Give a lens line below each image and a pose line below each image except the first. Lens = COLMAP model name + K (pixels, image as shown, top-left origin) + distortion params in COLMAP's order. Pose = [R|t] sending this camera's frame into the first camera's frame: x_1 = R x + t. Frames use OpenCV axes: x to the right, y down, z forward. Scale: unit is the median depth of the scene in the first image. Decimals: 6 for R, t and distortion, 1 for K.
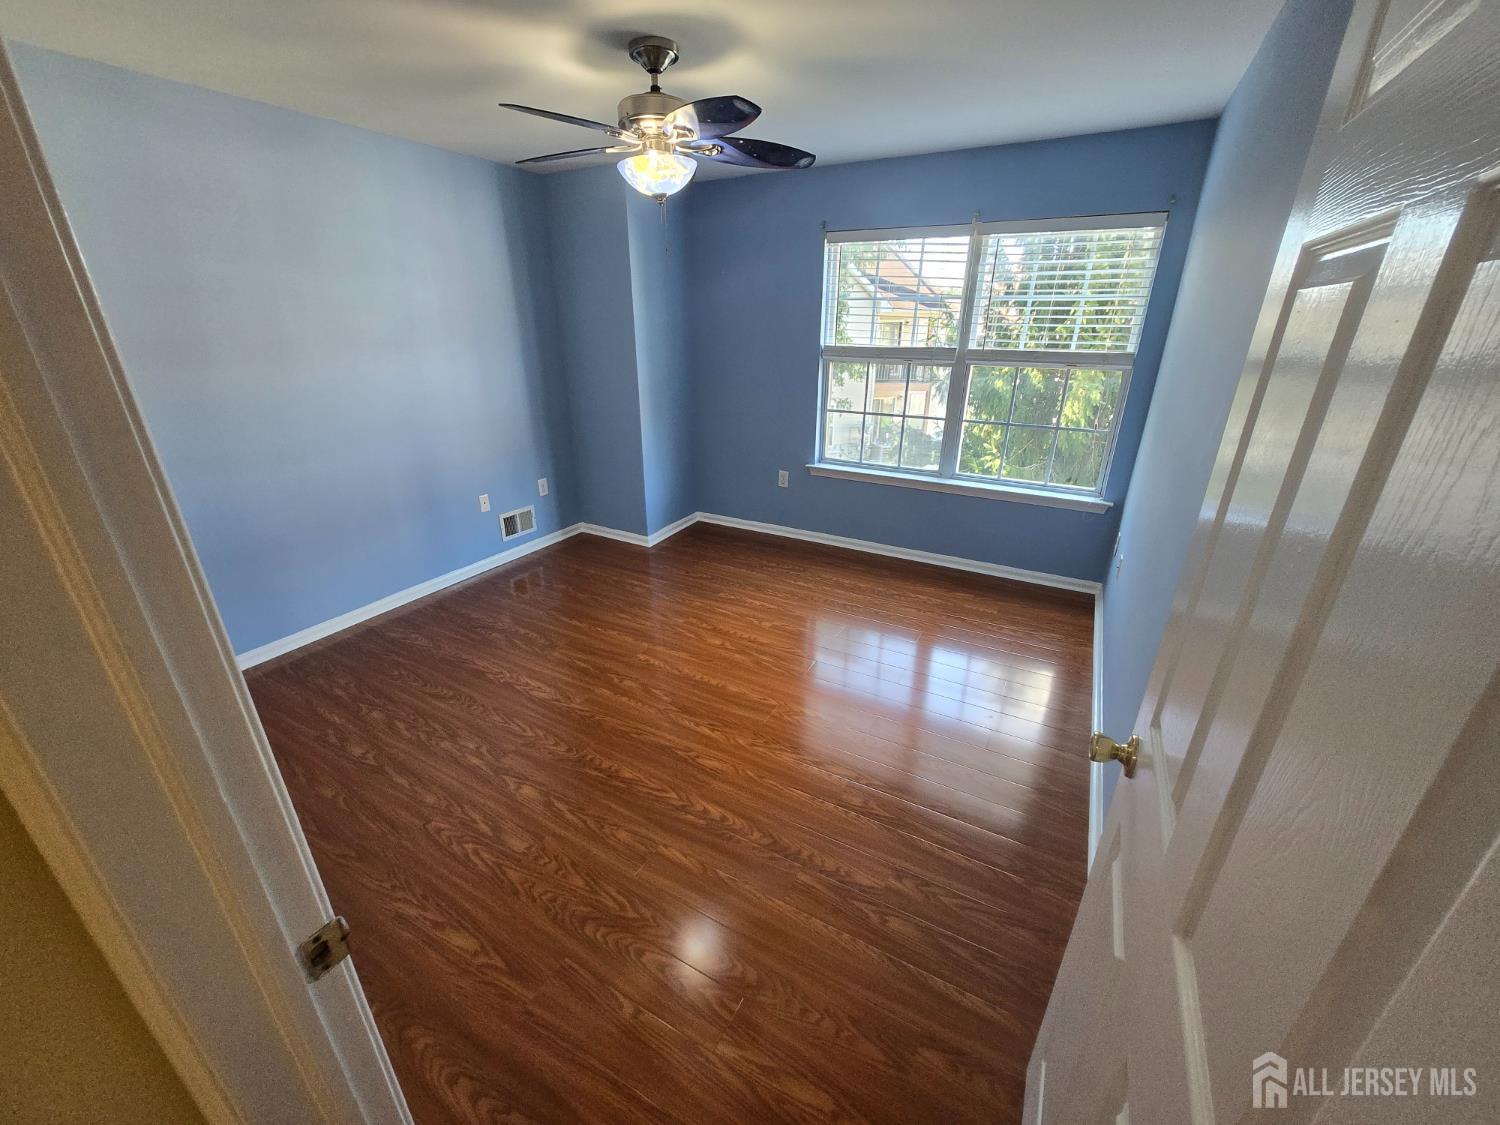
lens RADIAL K [[586.0, 0, 754.4], [0, 586.0, 556.2], [0, 0, 1]] dist [-0.000362, -0.001543]
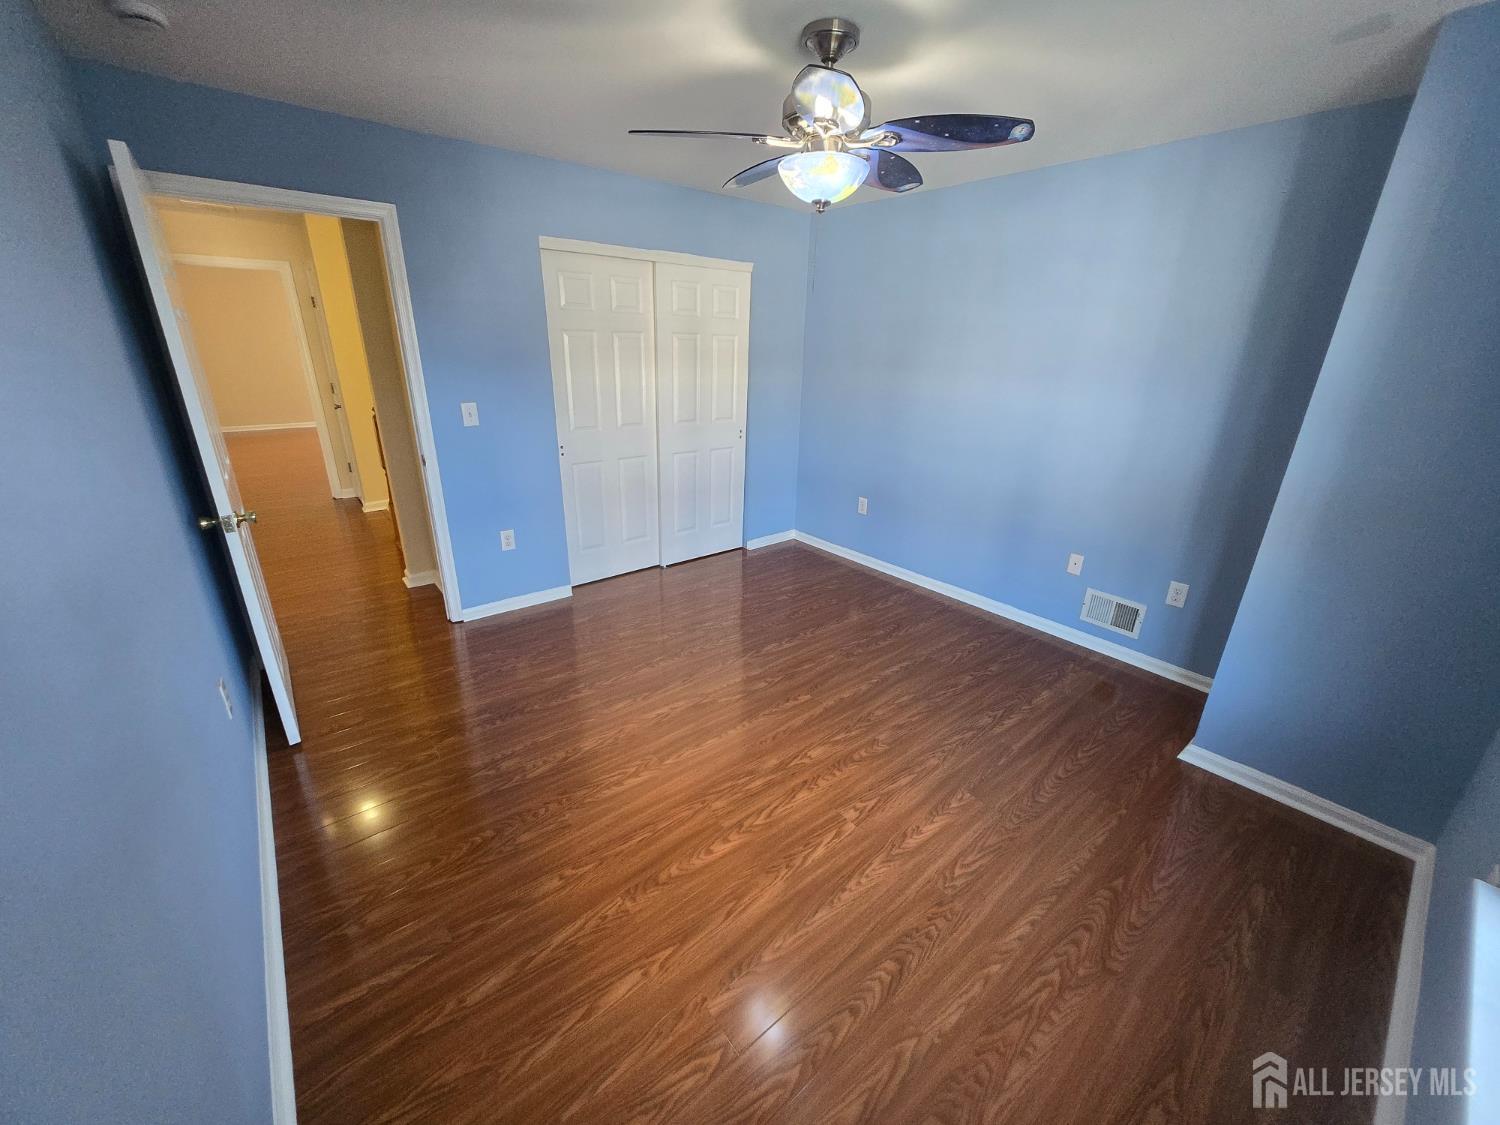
lens RADIAL K [[586.0, 0, 753.8], [0, 586.0, 568.5], [0, 0, 1]] dist [-0.000362, -0.001543]
pose [[-0.377376, 0.336125, -0.862906, 0.497582], [-0.354898, 0.808169, 0.470011, -0.350540], [0.855356, 0.483615, -0.185694, 0.829802]]
